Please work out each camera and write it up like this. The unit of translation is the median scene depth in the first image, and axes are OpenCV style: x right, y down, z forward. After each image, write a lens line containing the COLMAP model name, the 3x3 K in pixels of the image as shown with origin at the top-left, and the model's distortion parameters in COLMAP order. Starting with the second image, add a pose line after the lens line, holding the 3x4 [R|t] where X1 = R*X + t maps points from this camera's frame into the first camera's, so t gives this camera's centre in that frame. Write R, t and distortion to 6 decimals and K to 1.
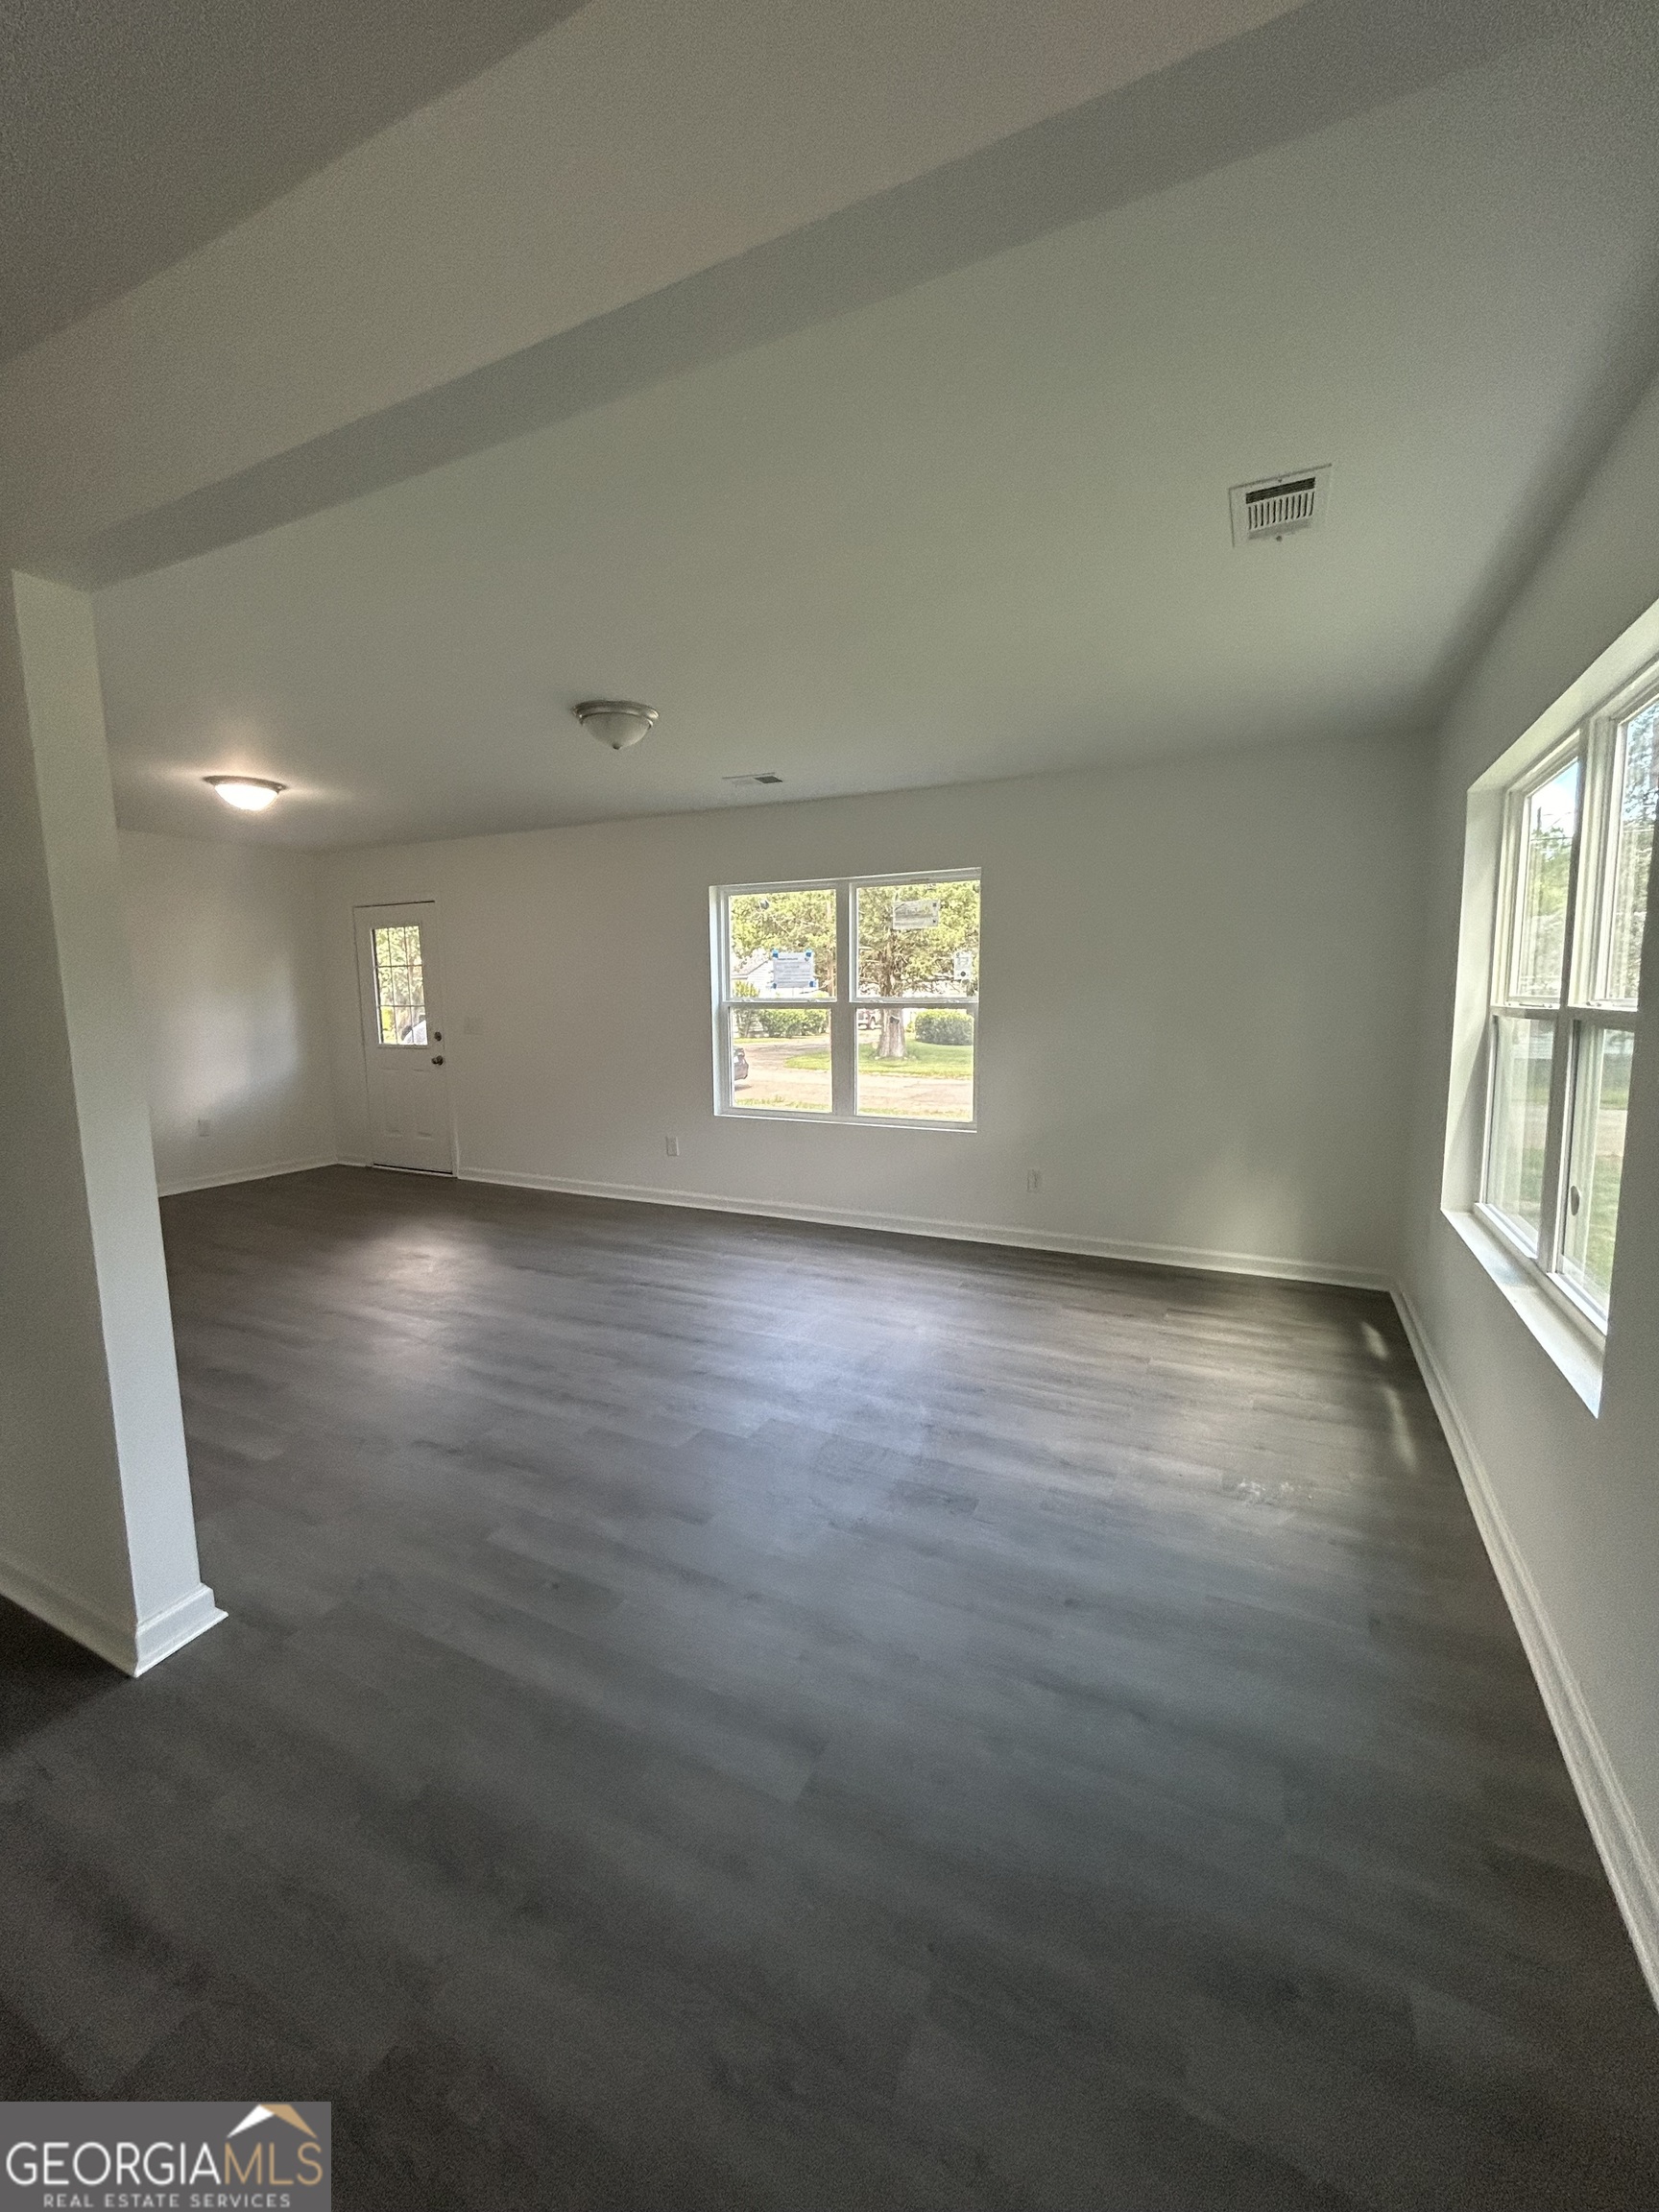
lens RADIAL K [[890.0, 0, 824.3], [0, 890.0, 1107.1], [0, 0, 1]] dist [-0.000654, 0.000702]
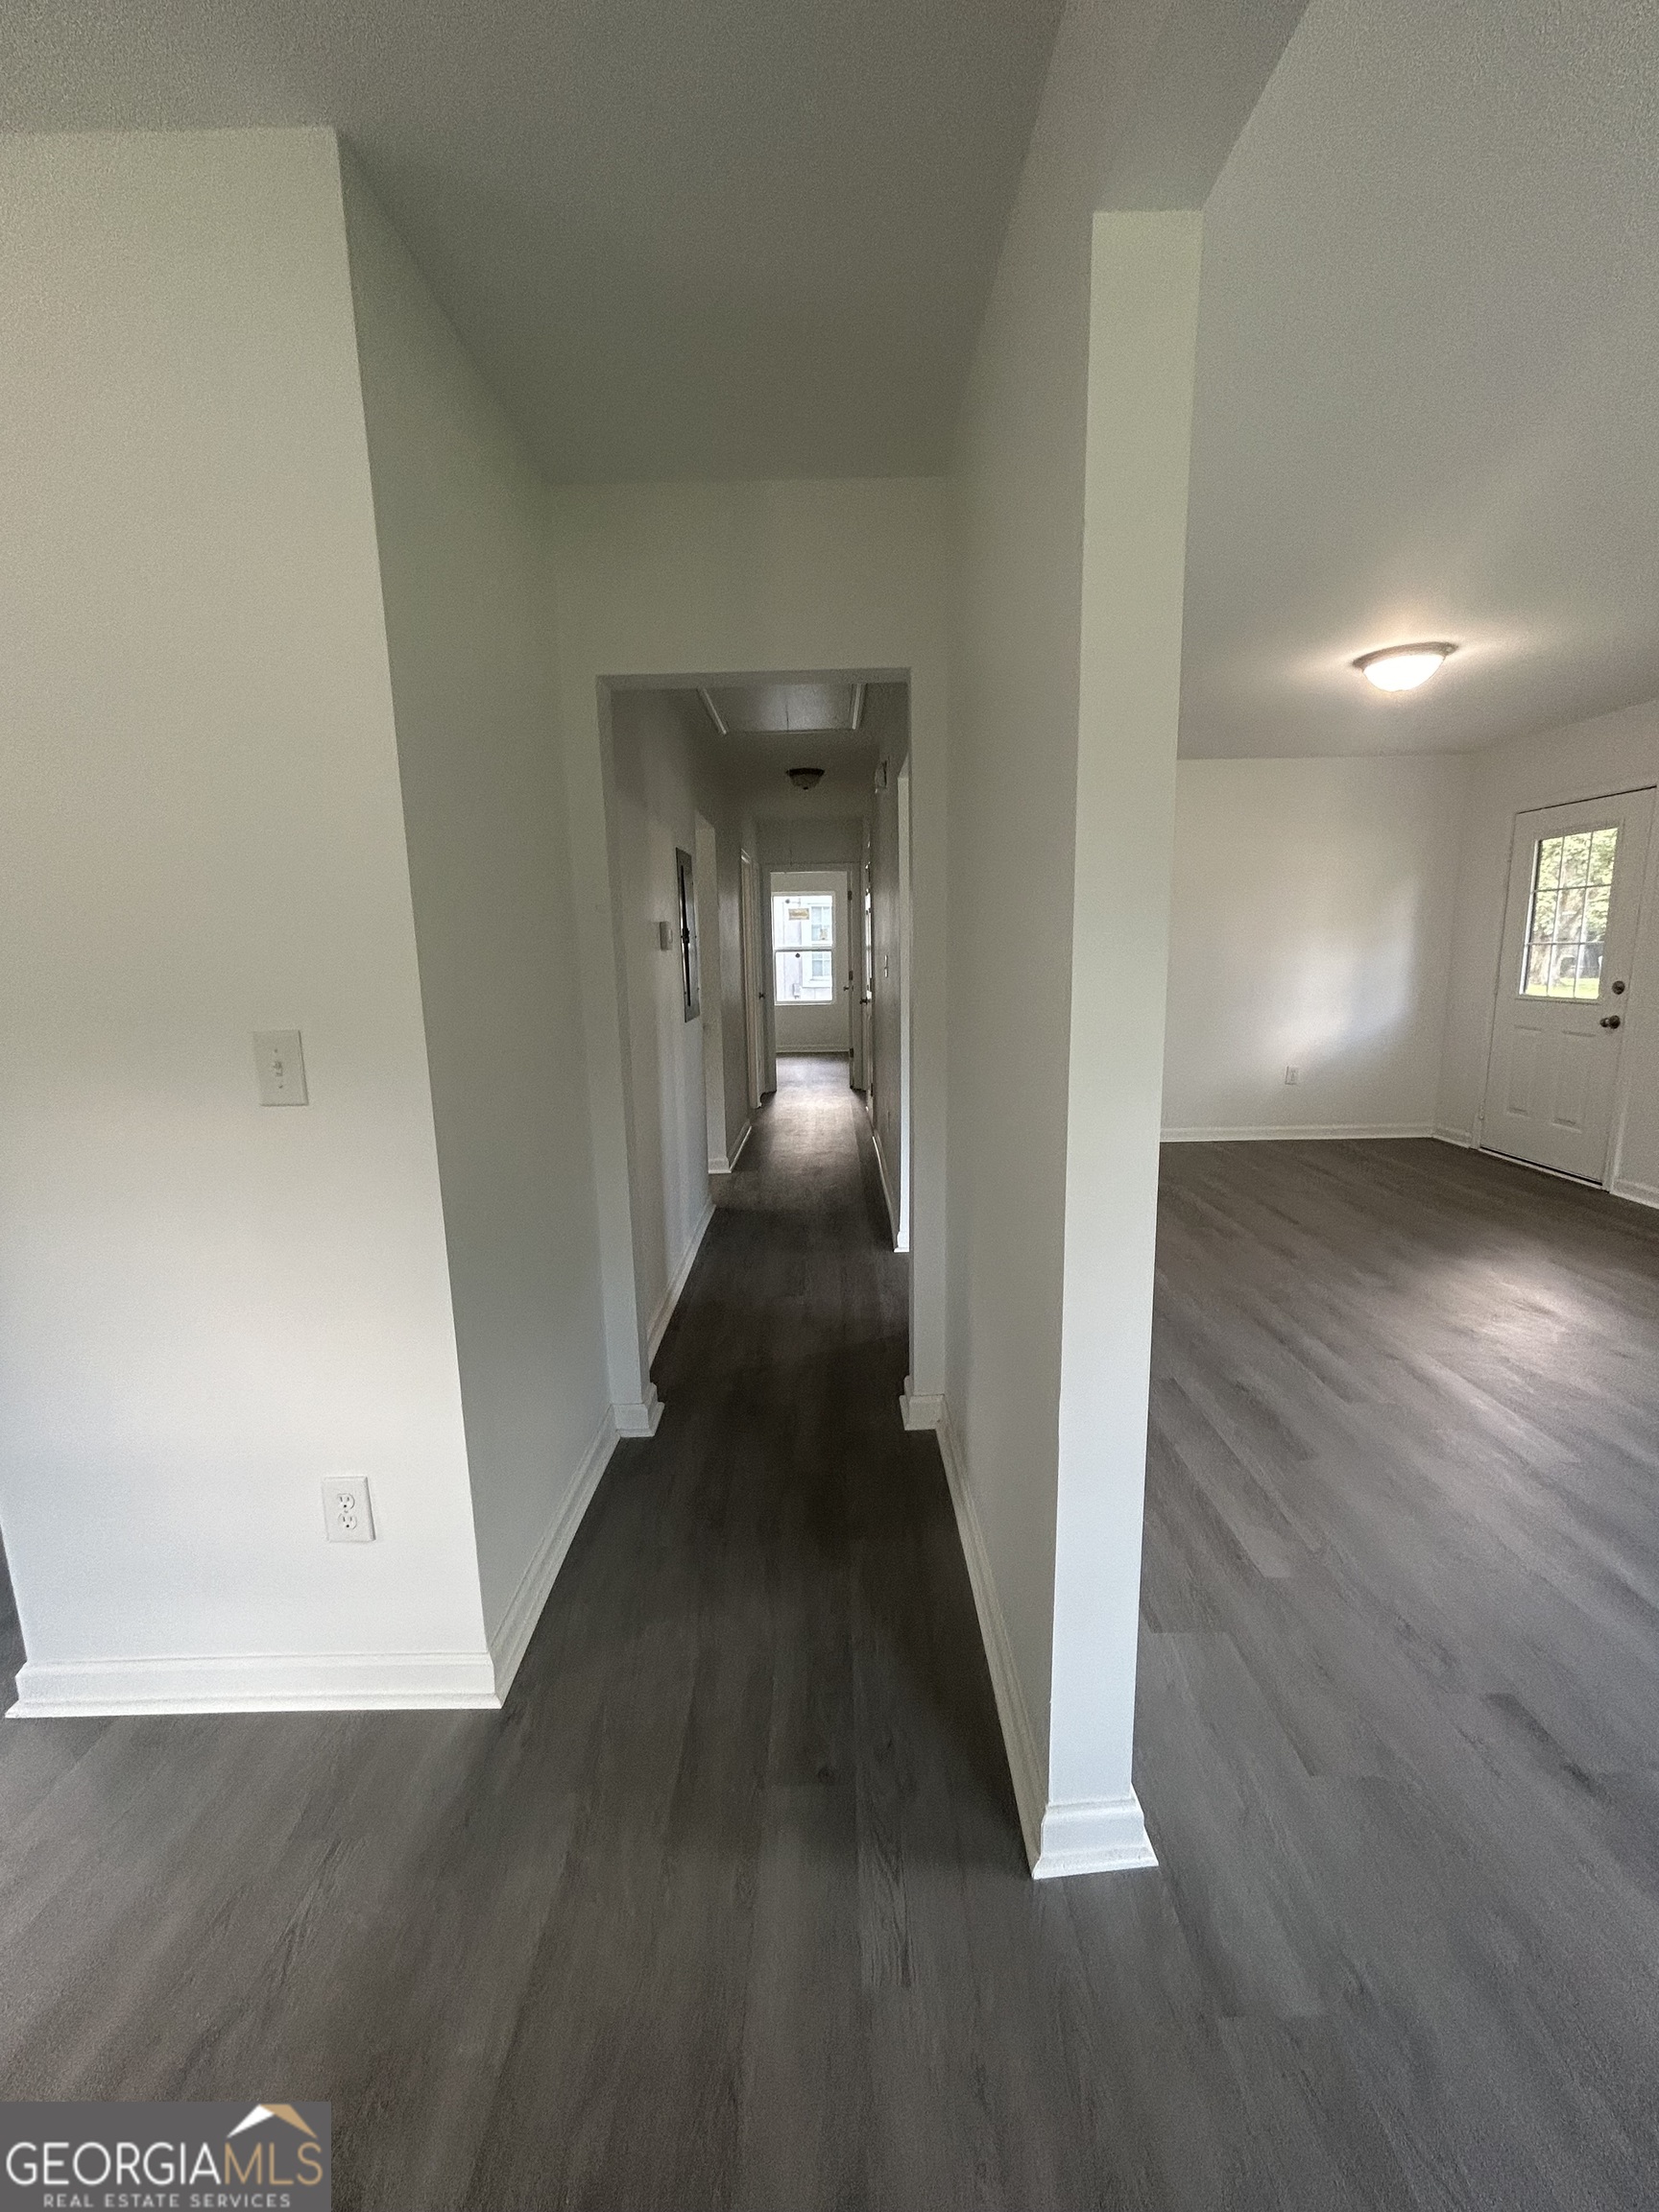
lens RADIAL K [[890.0, 0, 836.3], [0, 890.0, 1105.5], [0, 0, 1]] dist [-0.000654, 0.000702]
pose [[0.453609, 0.156307, -0.877387, -0.117981], [-0.101028, 0.987172, 0.123634, -0.017380], [0.885456, 0.032559, 0.463581, 0.190947]]
